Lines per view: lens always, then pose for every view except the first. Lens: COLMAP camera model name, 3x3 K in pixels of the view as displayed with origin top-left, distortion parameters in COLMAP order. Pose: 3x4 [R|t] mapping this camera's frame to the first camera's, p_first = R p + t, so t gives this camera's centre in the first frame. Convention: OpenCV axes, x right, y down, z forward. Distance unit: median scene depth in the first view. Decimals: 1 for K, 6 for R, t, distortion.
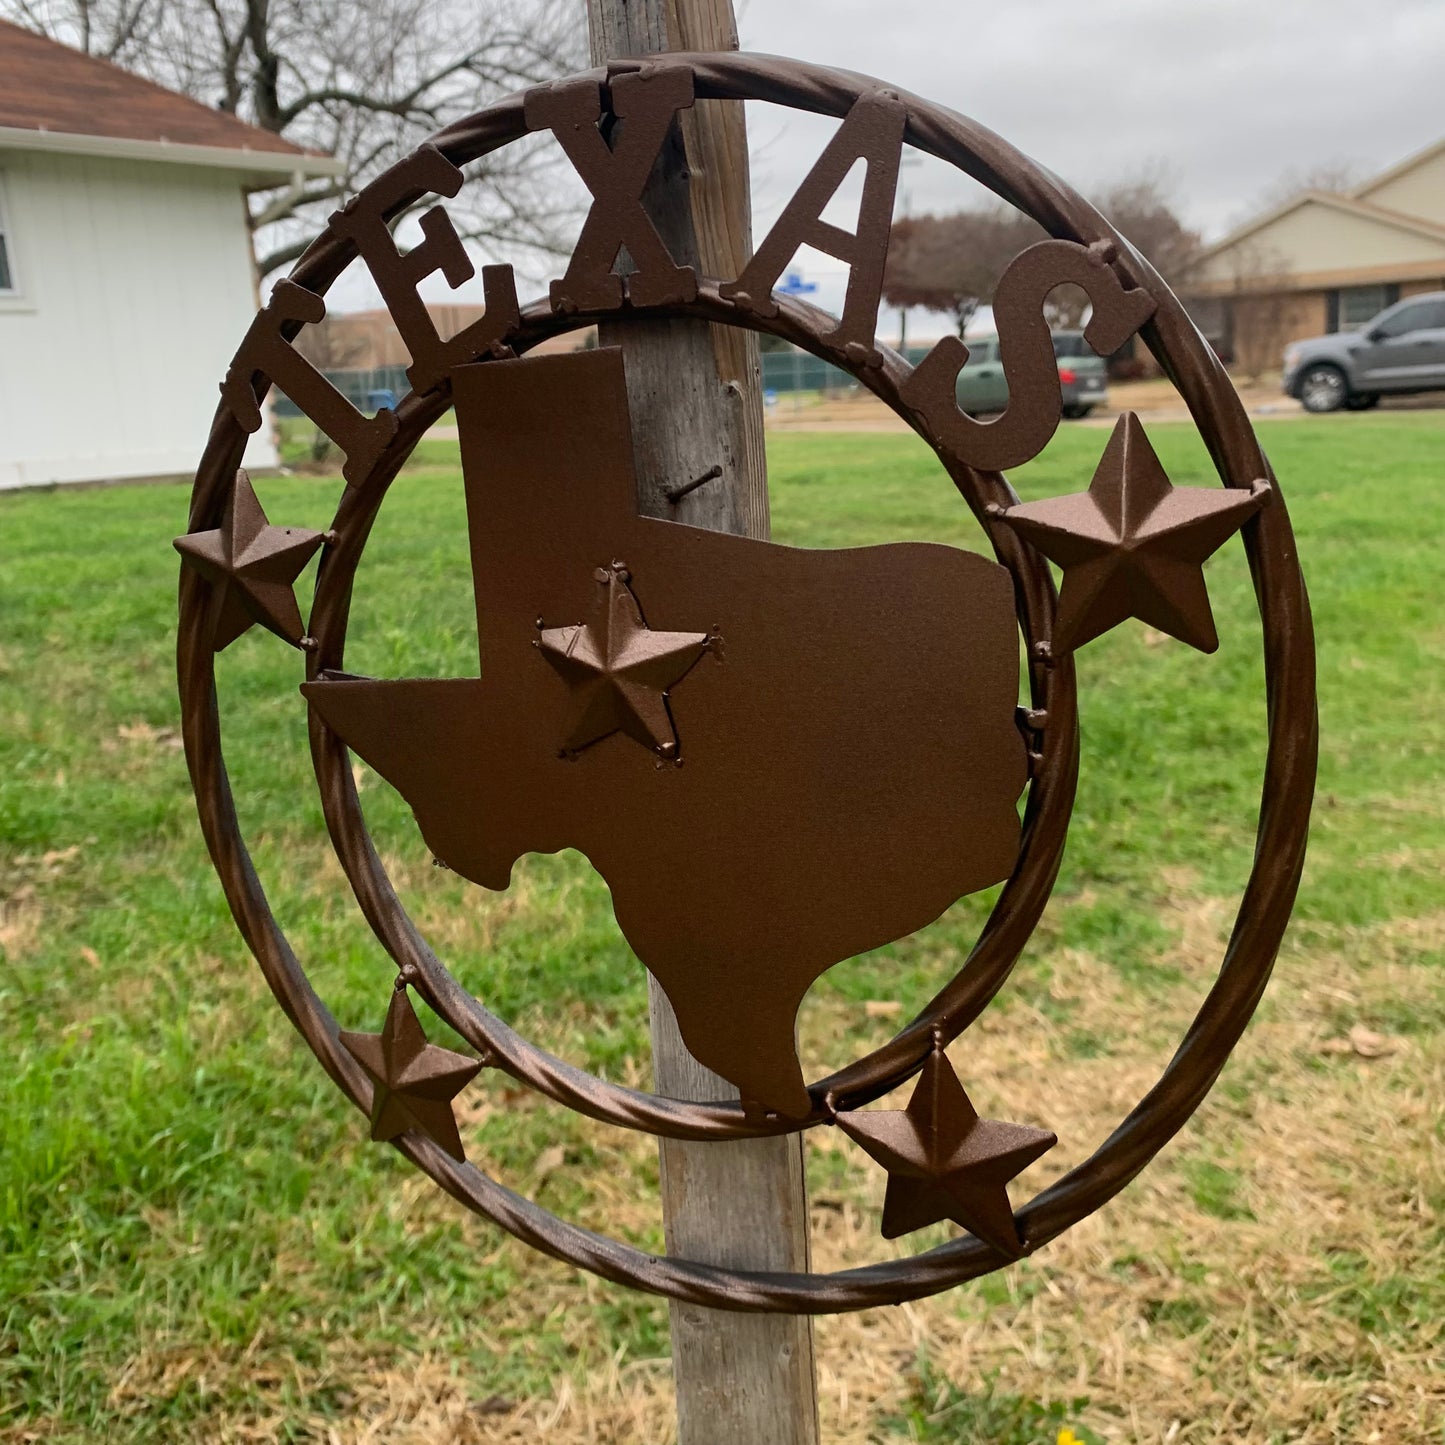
lens RADIAL K [[1506.9, 0, 739.2], [0, 1506.9, 726.2], [0, 0, 1]] dist [-0.003130, 0.000000]
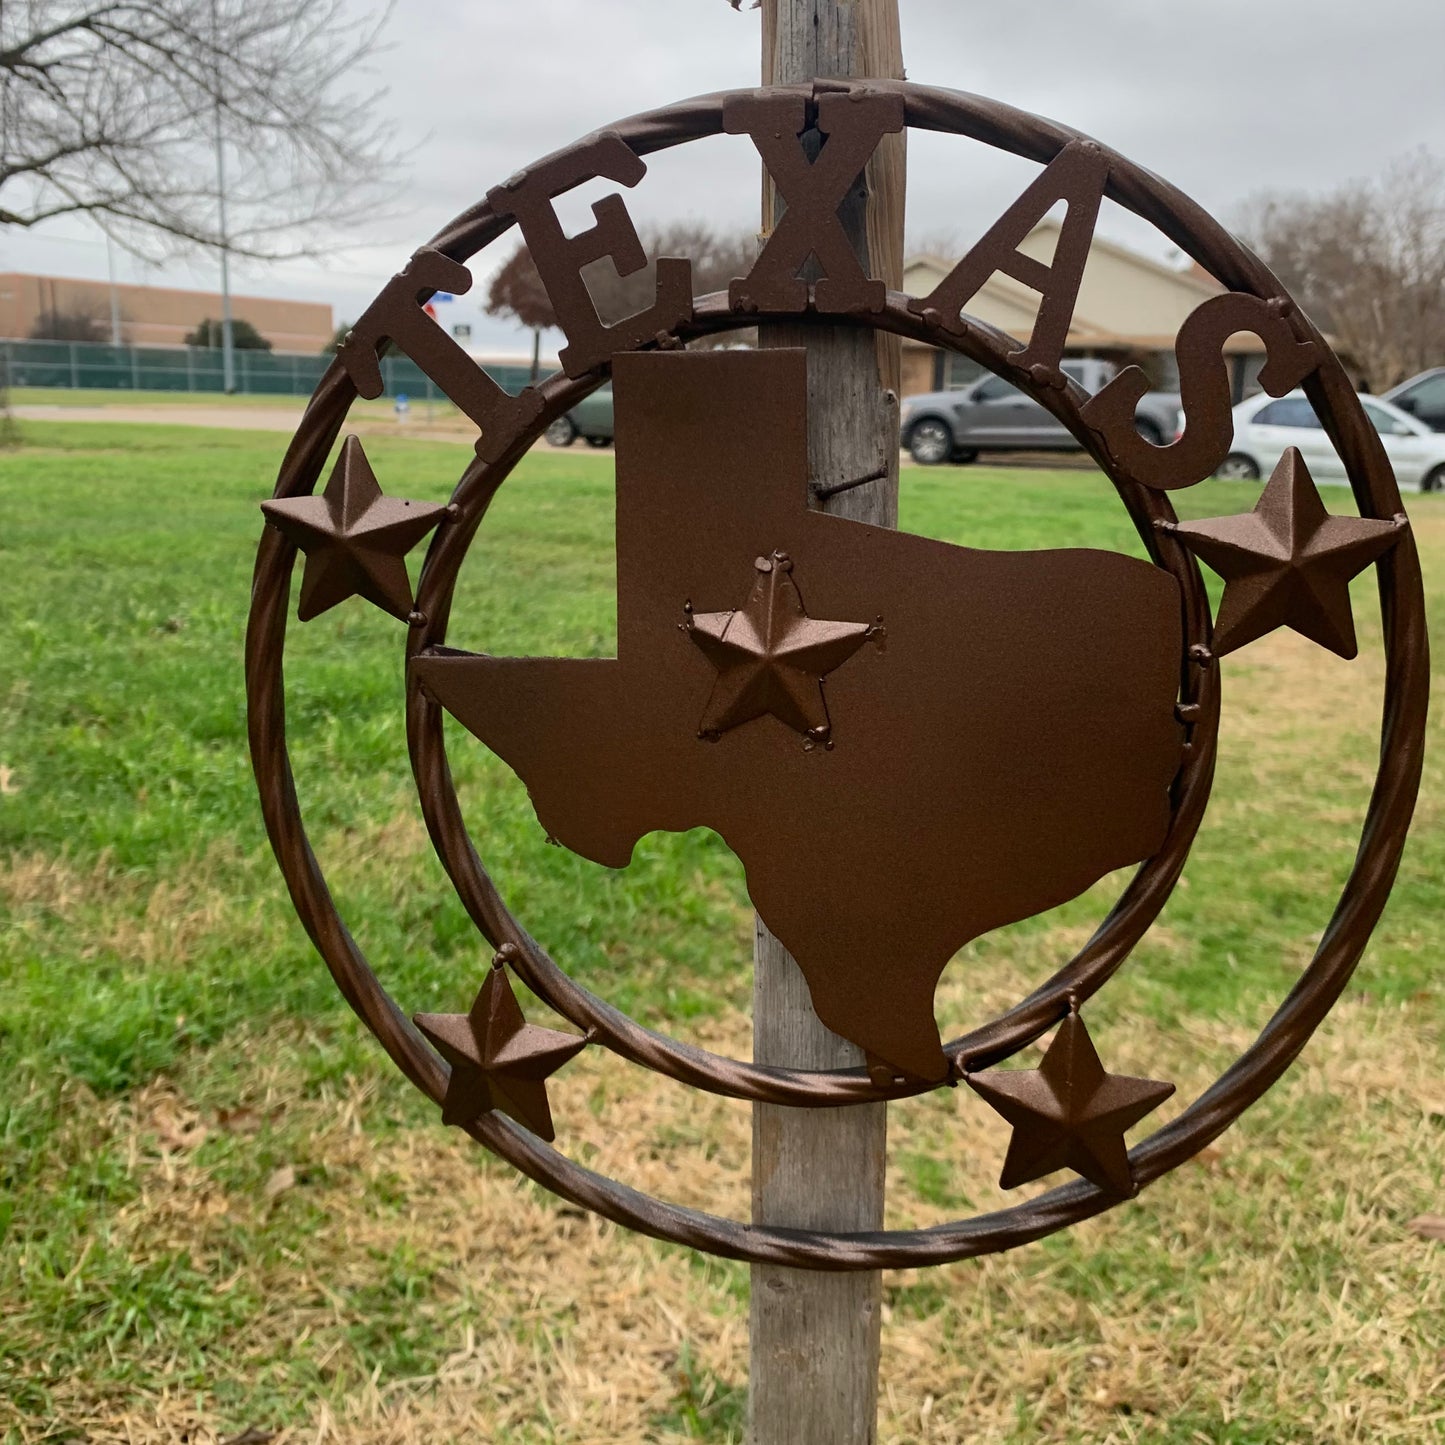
lens RADIAL K [[1506.9, 0, 737.2], [0, 1506.9, 723.9], [0, 0, 1]] dist [-0.003130, 0.000000]
pose [[0.967310, 0.031976, 0.251575, -0.325200], [-0.028227, 0.999430, -0.018497, 0.026782], [-0.252023, 0.010791, 0.967661, -0.004473]]
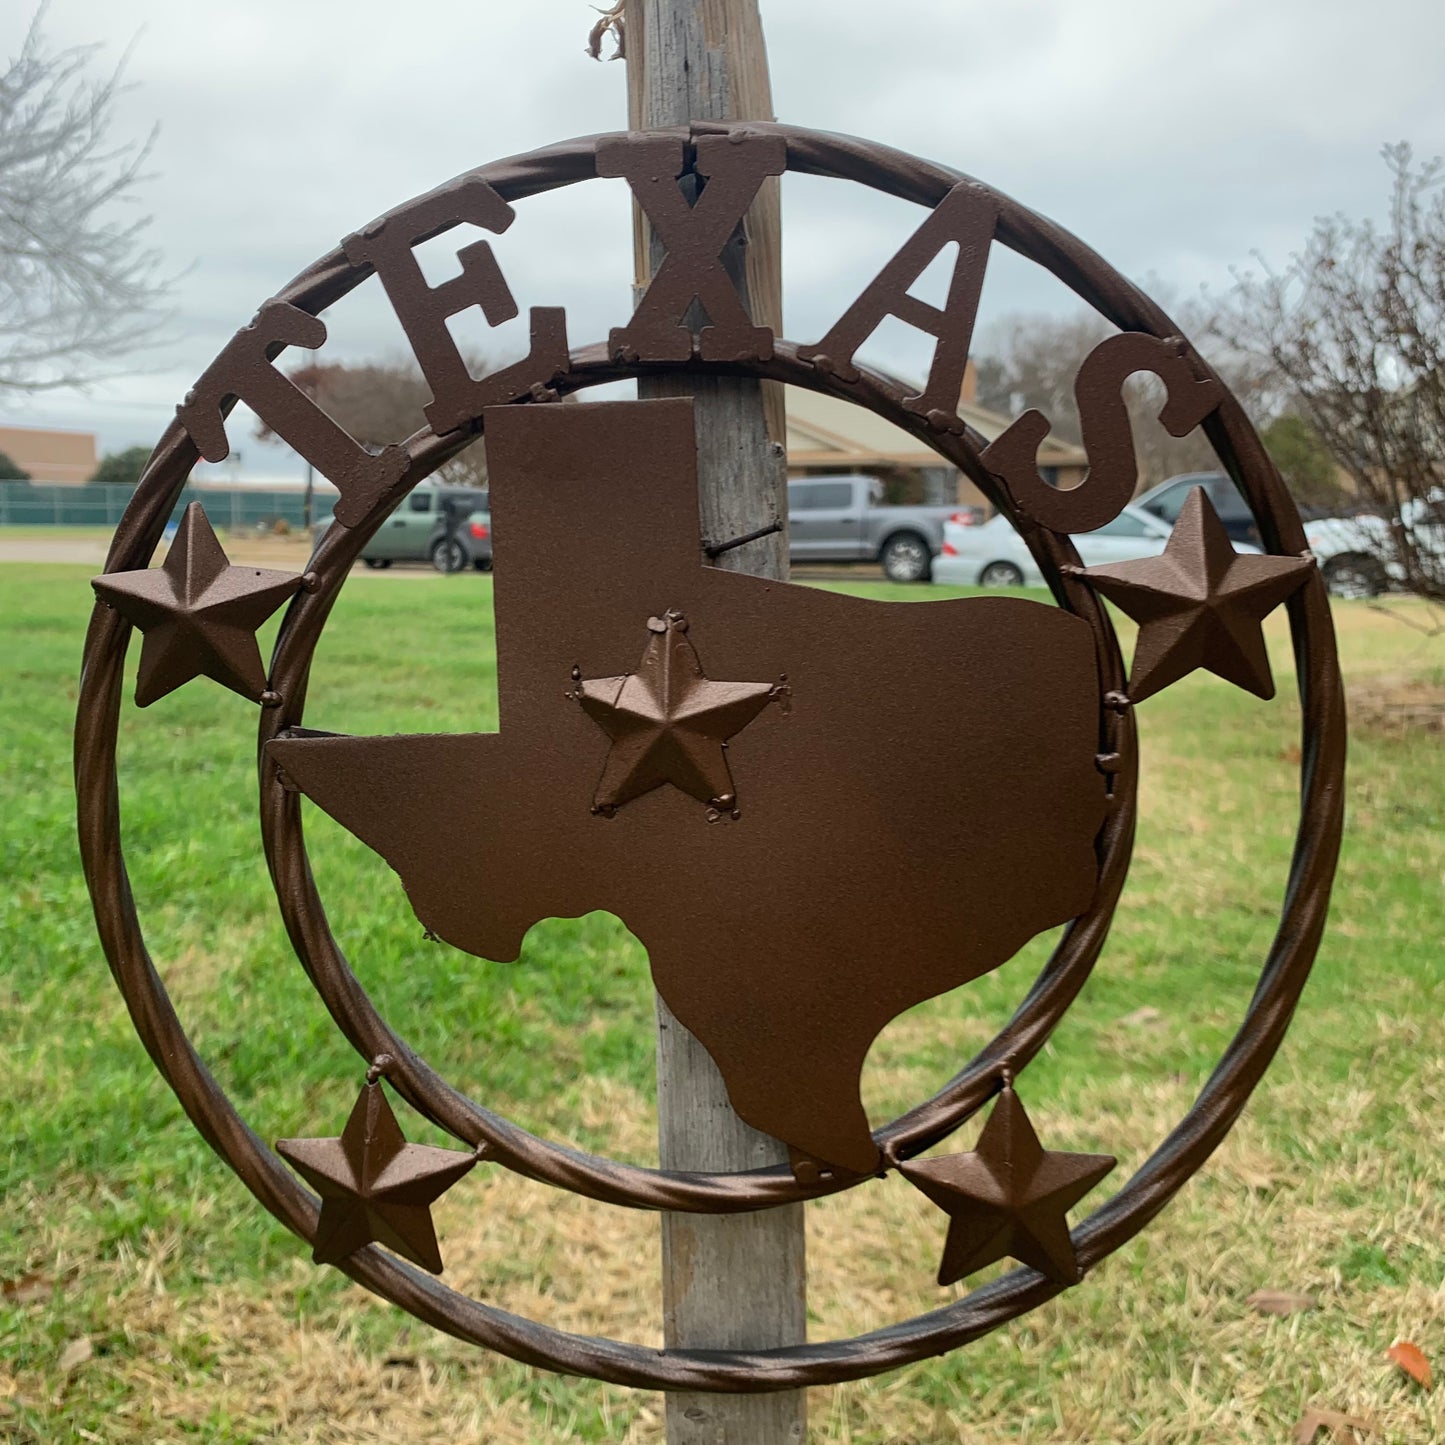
lens RADIAL K [[1506.9, 0, 703.9], [0, 1506.9, 725.9], [0, 0, 1]] dist [-0.003130, 0.000000]
pose [[0.932044, 0.013882, 0.362080, -0.367684], [0.021863, 0.995291, -0.094436, 0.051479], [-0.361686, 0.095935, 0.927351, 0.076554]]
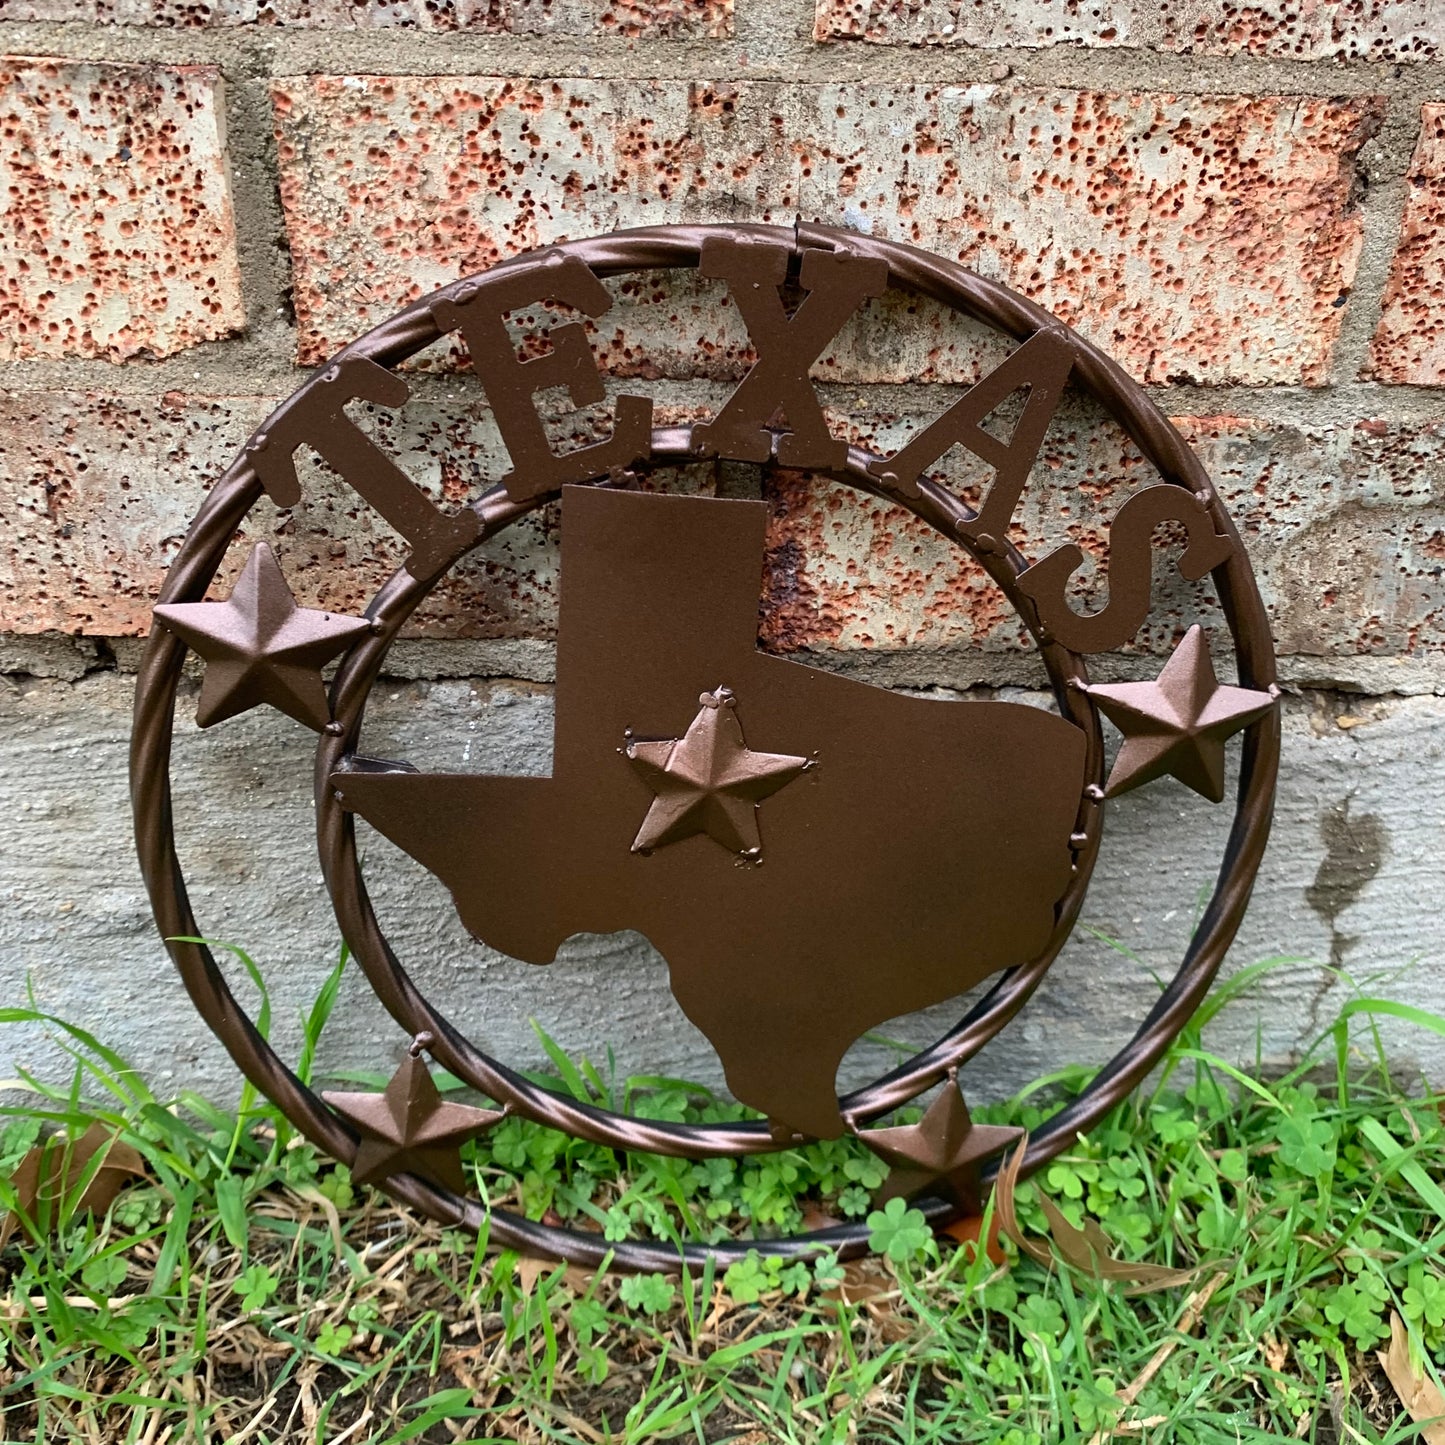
lens RADIAL K [[1506.9, 0, 756.9], [0, 1506.9, 729.2], [0, 0, 1]] dist [-0.003130, 0.000000]
pose [[0.854805, -0.043376, 0.517134, -0.541739], [-0.075060, 0.975688, 0.205909, -0.266538], [-0.513493, -0.214828, 0.830767, 0.082005]]
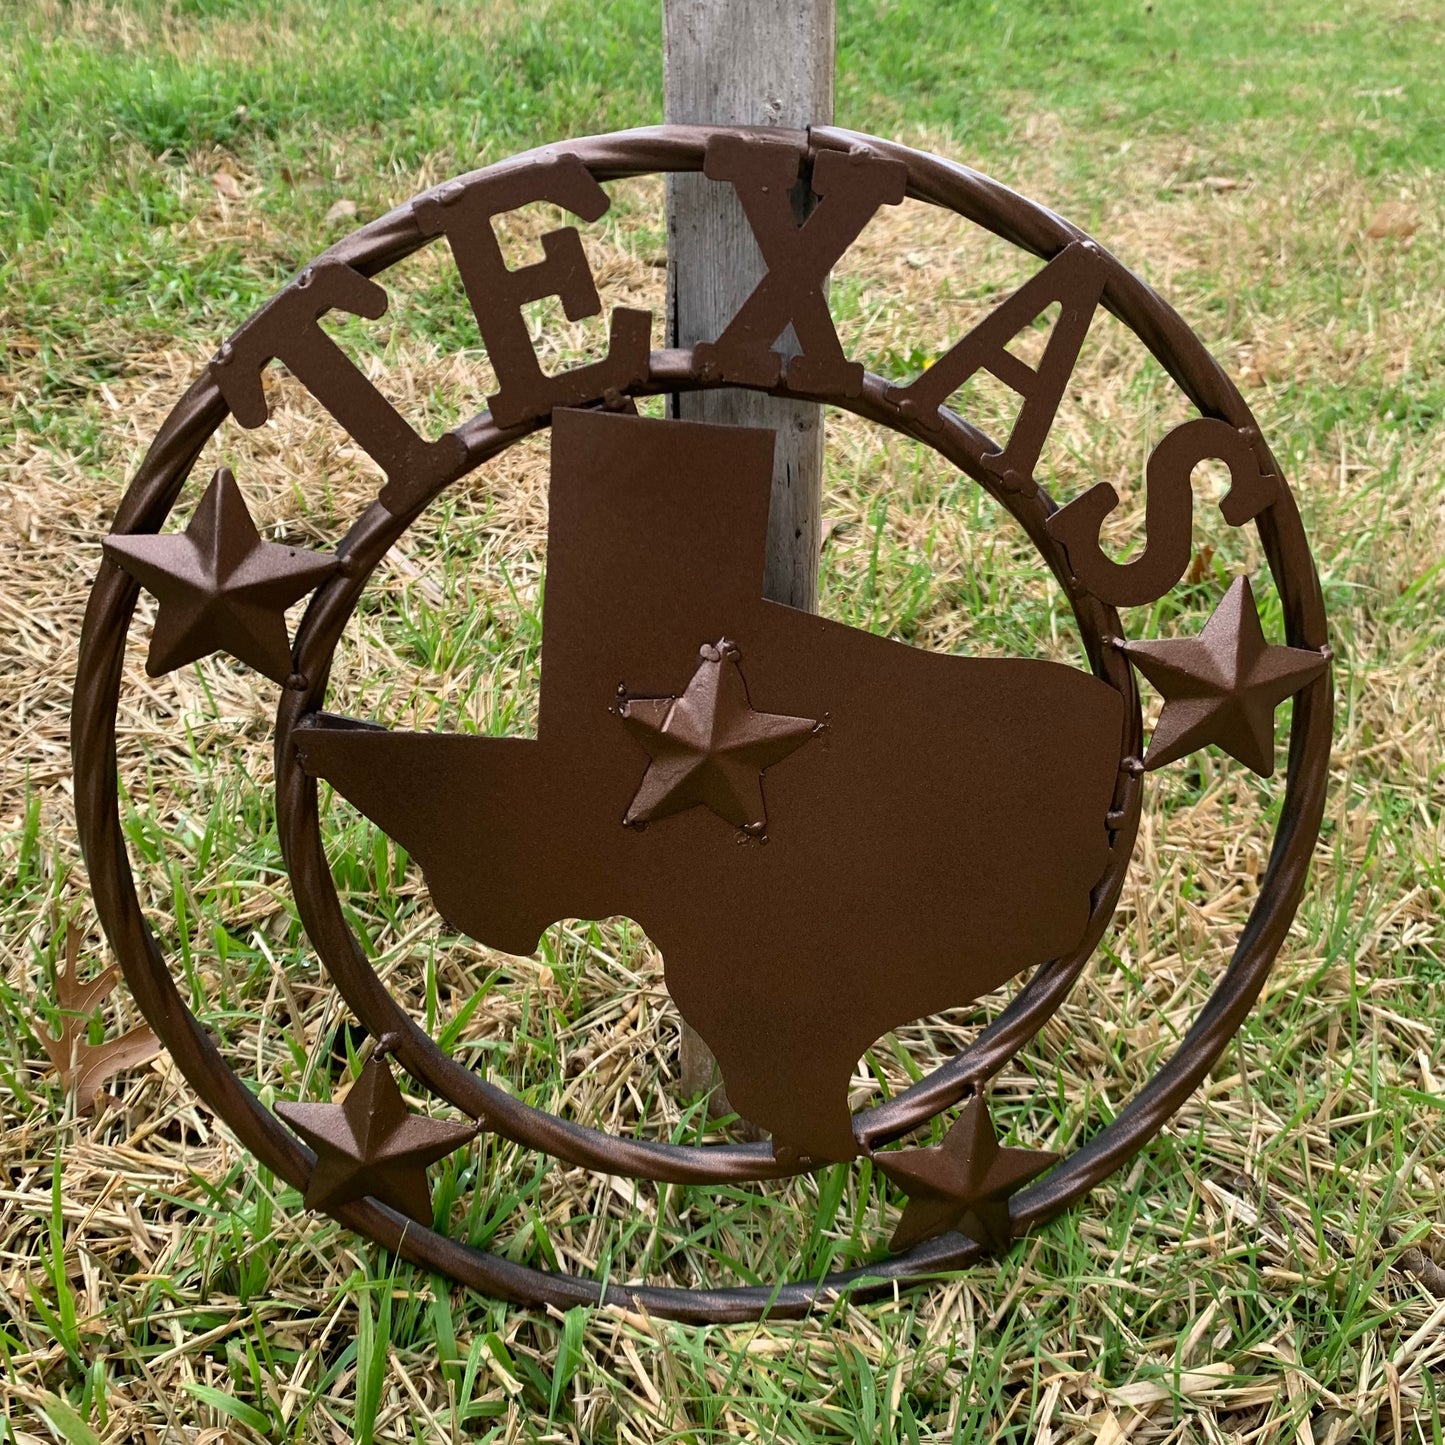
lens RADIAL K [[1506.9, 0, 759.8], [0, 1506.9, 732.4], [0, 0, 1]] dist [-0.003130, 0.000000]
pose [[0.850727, 0.005502, 0.525578, -0.506652], [-0.079757, 0.989717, 0.118738, -0.147556], [-0.519521, -0.142932, 0.842418, 0.139250]]
